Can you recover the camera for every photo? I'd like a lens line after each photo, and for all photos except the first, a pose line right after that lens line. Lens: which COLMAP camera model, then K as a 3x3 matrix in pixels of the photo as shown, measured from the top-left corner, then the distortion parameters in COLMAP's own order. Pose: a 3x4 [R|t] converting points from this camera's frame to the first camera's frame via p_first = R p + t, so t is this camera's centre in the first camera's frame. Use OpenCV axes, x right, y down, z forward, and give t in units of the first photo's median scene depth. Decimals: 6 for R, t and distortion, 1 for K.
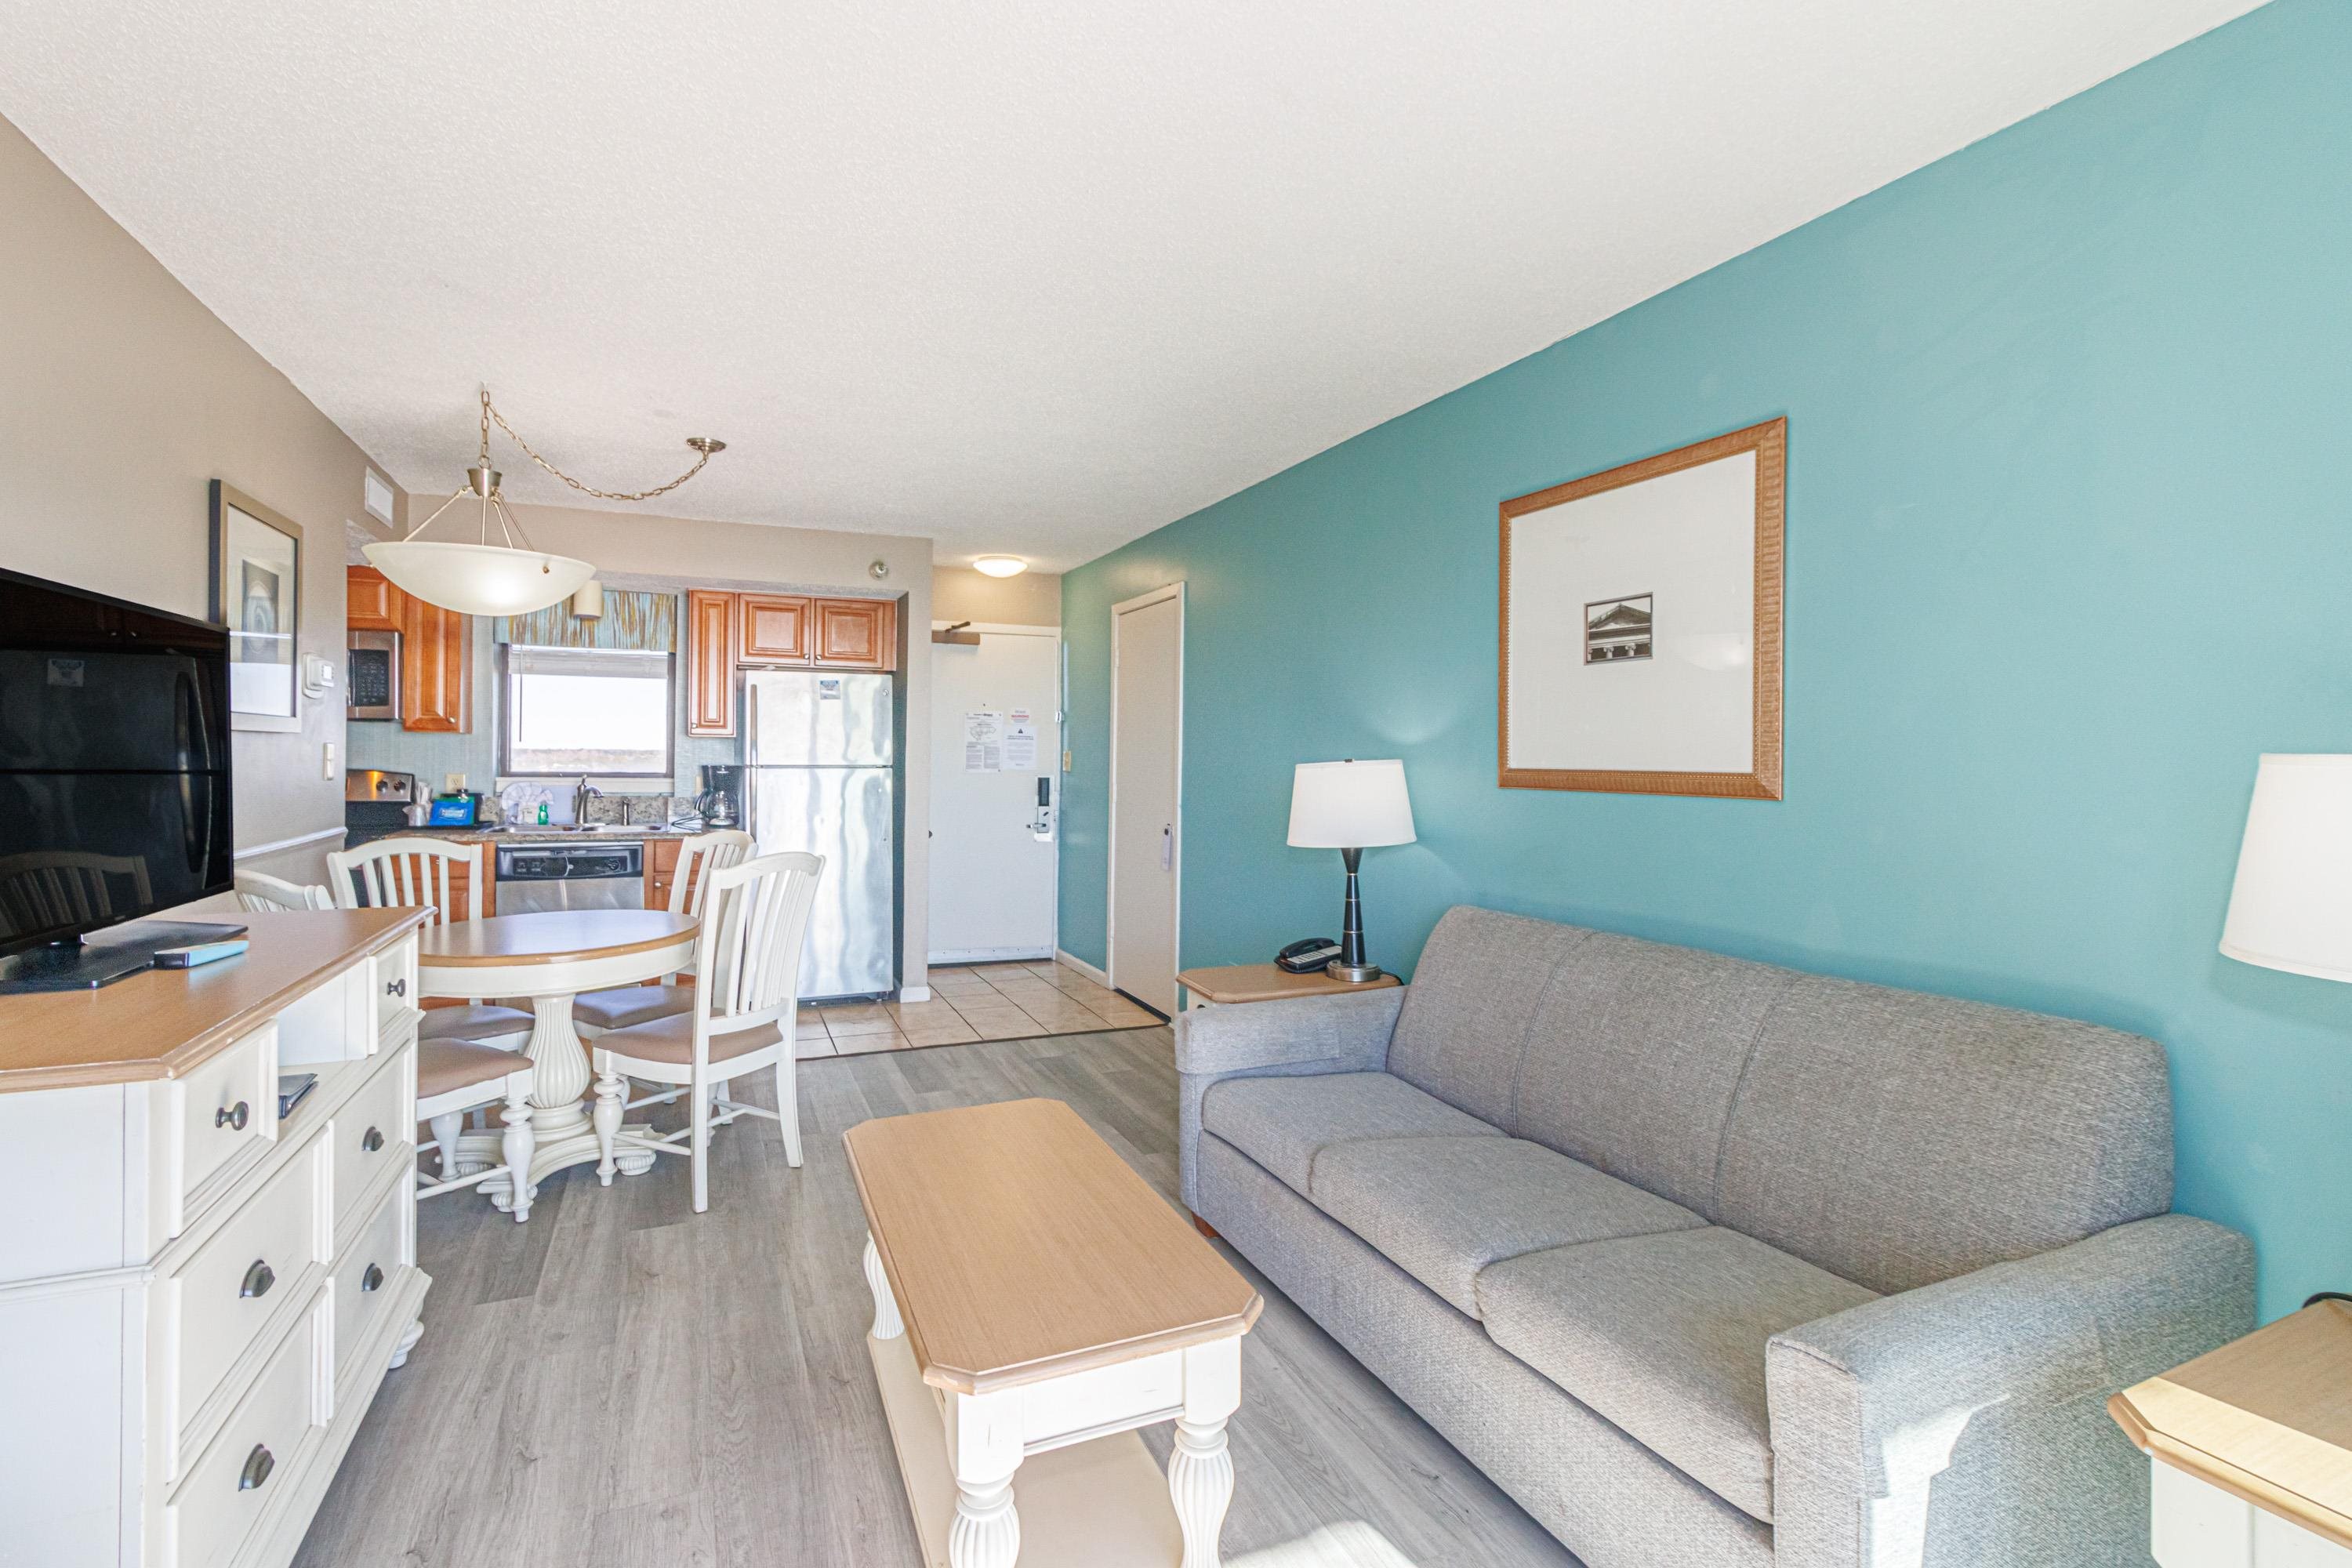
lens RADIAL K [[1083.6, 0, 1155.0], [0, 1083.6, 759.5], [0, 0, 1]] dist [0.007404, -0.000486]
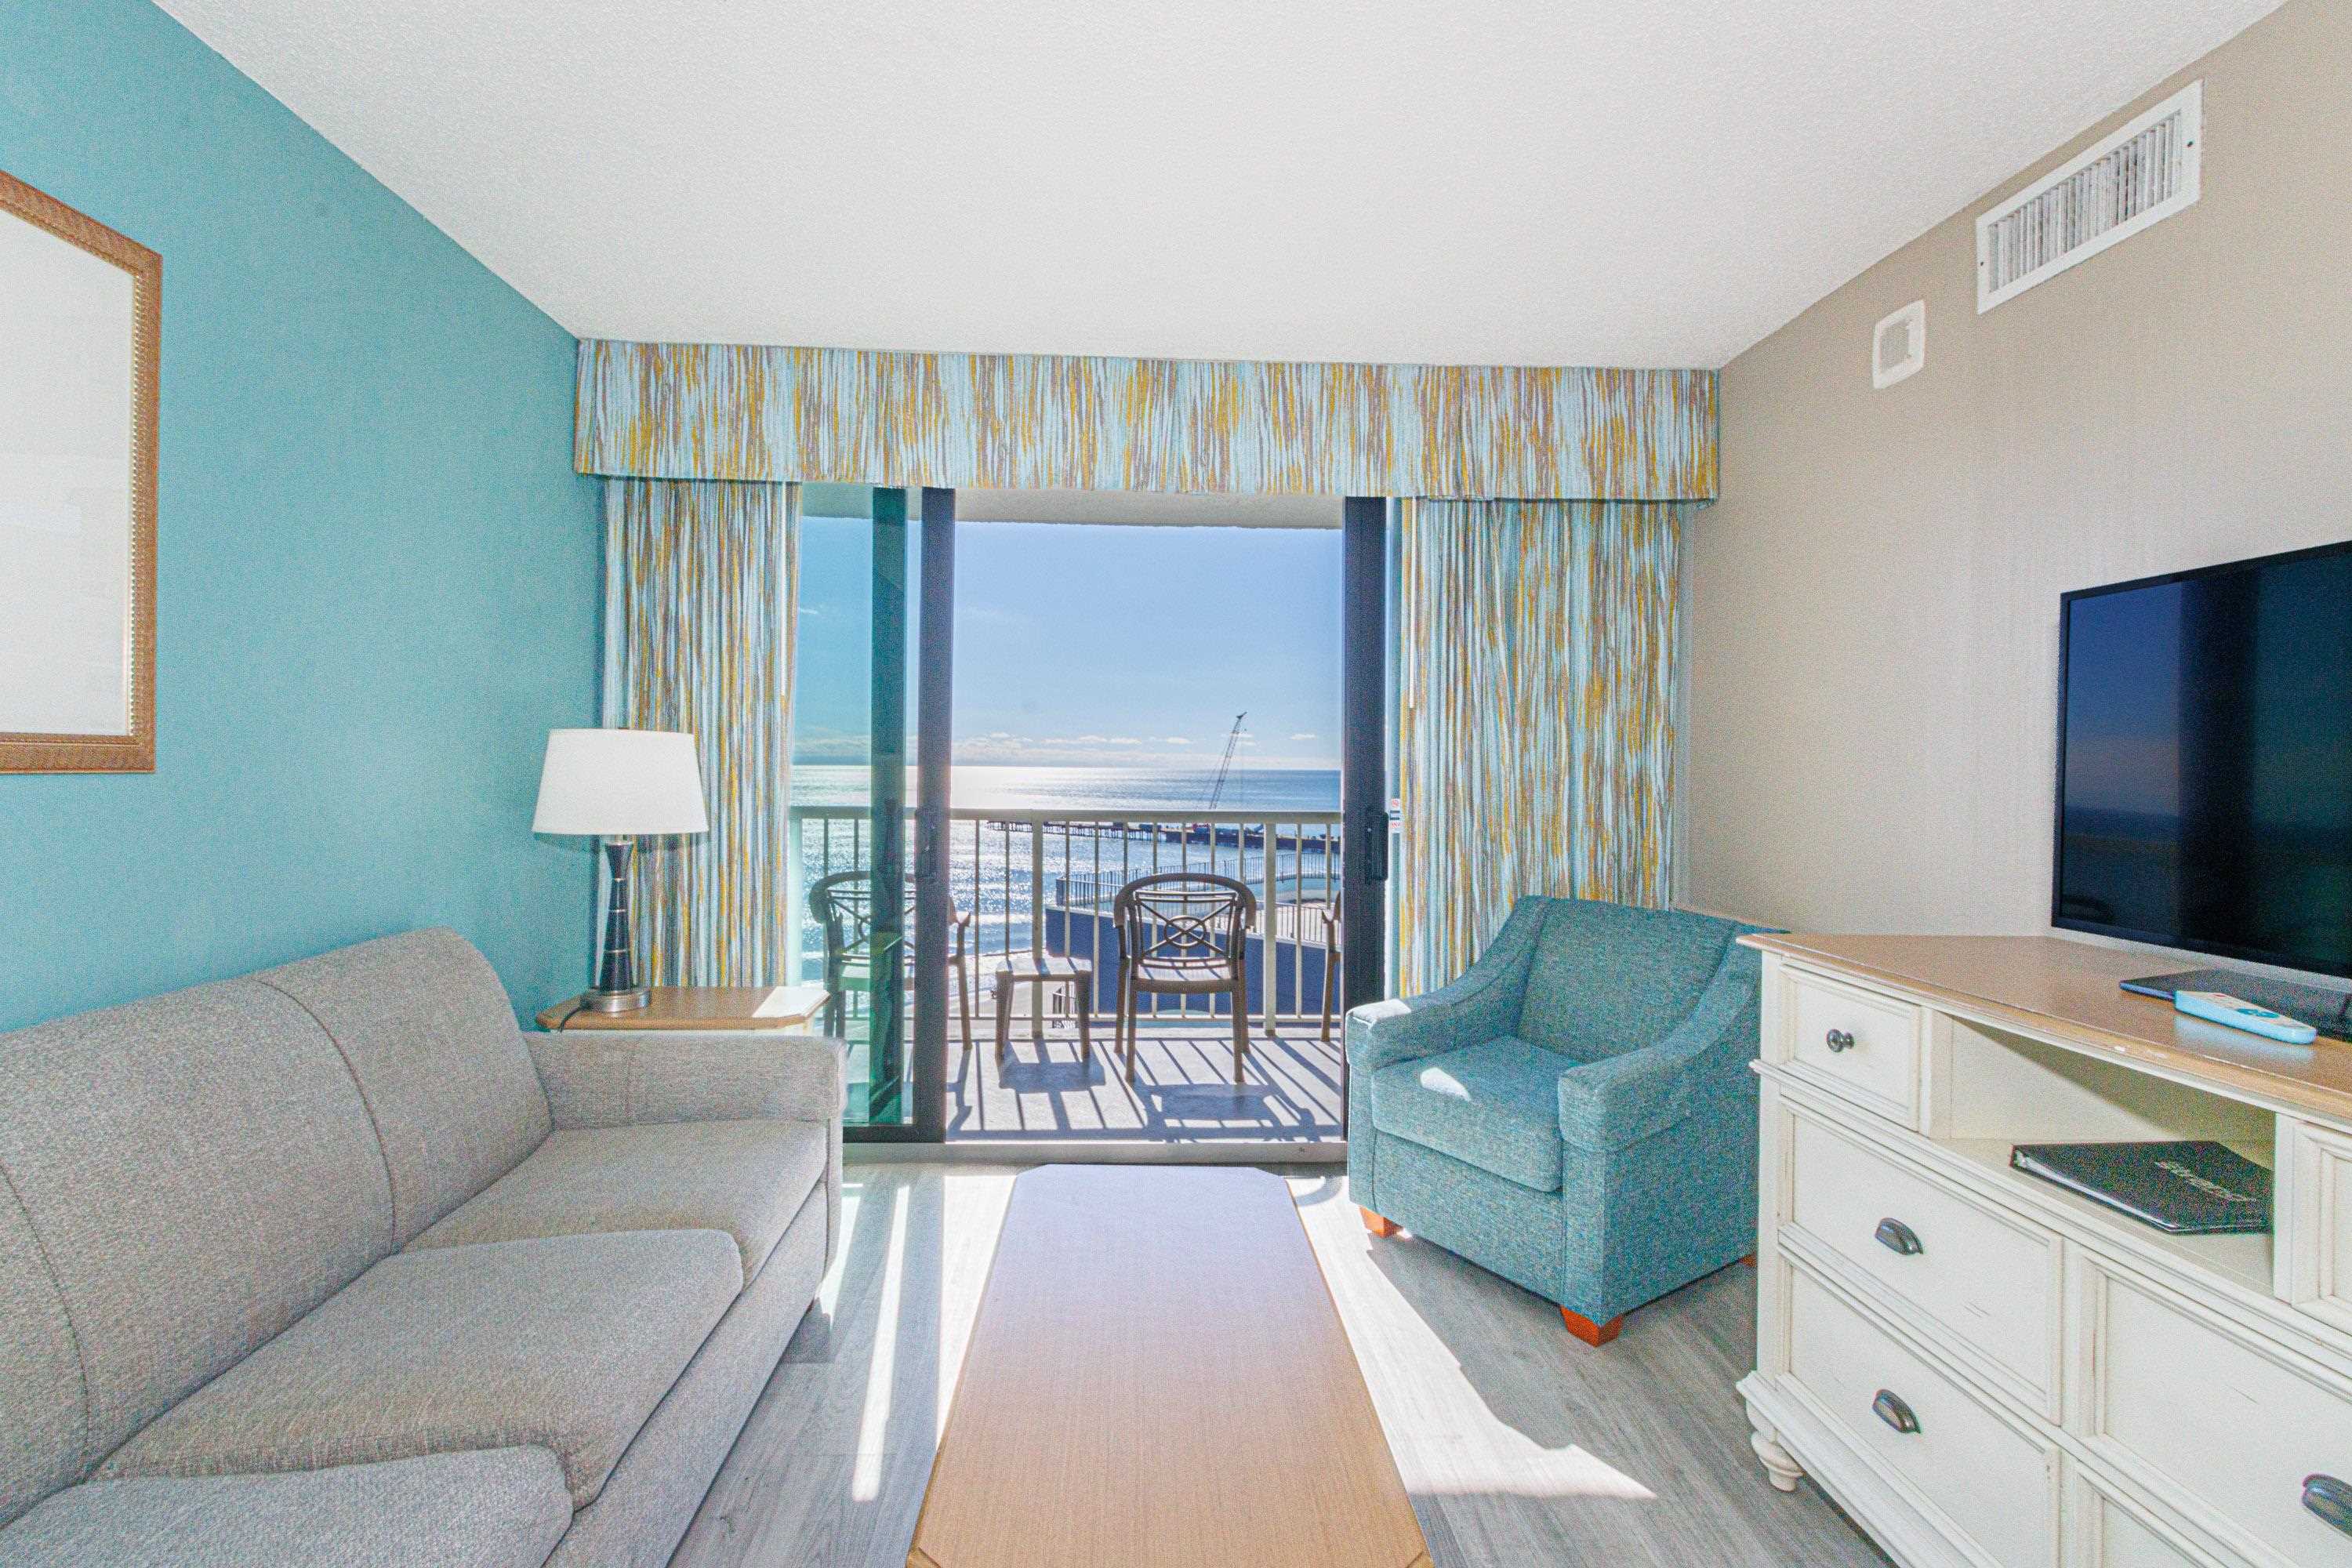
lens RADIAL K [[1083.6, 0, 1156.9], [0, 1083.6, 769.9], [0, 0, 1]] dist [0.007404, -0.000486]
pose [[-0.933247, -0.023811, 0.358445, -0.154423], [-0.020485, 0.999705, 0.013074, 0.005706], [-0.358651, 0.004859, -0.933459, 0.675725]]
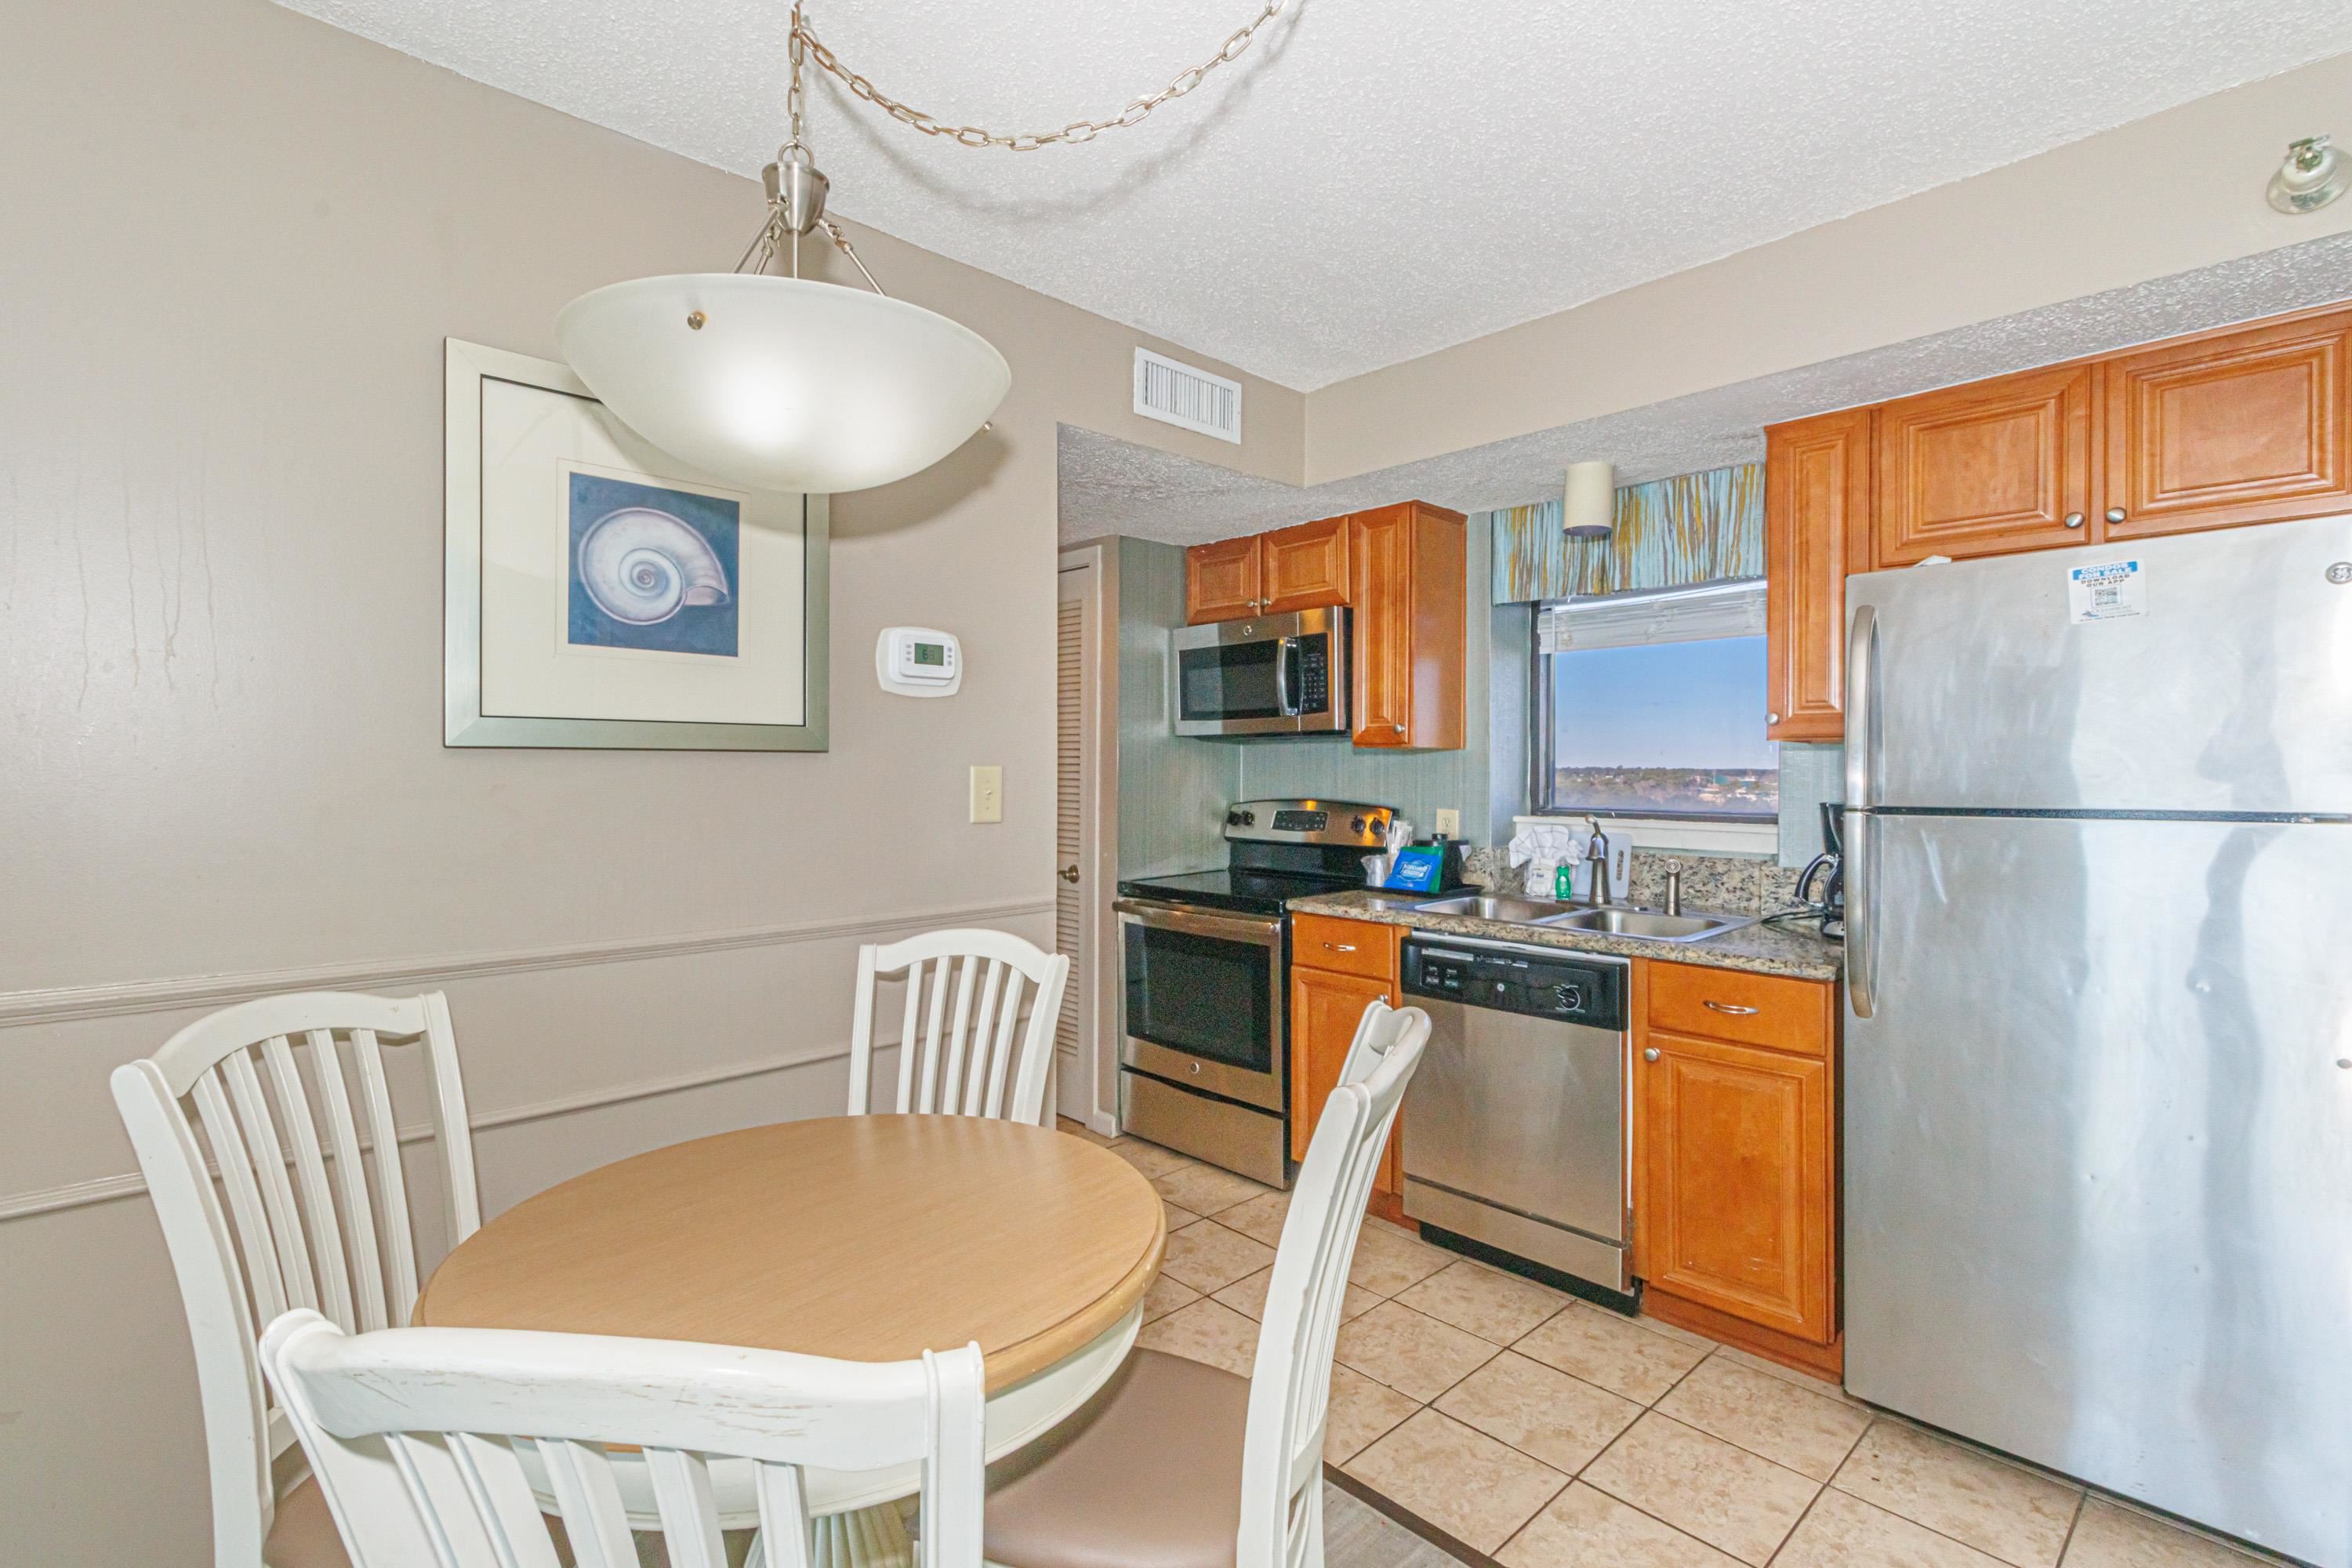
lens RADIAL K [[1083.6, 0, 1155.9], [0, 1083.6, 771.9], [0, 0, 1]] dist [0.007404, -0.000486]
pose [[0.340019, -0.010917, -0.940355, -0.084316], [-0.000210, 0.999932, -0.011684, -0.002793], [0.940418, 0.004170, 0.339994, 0.654186]]
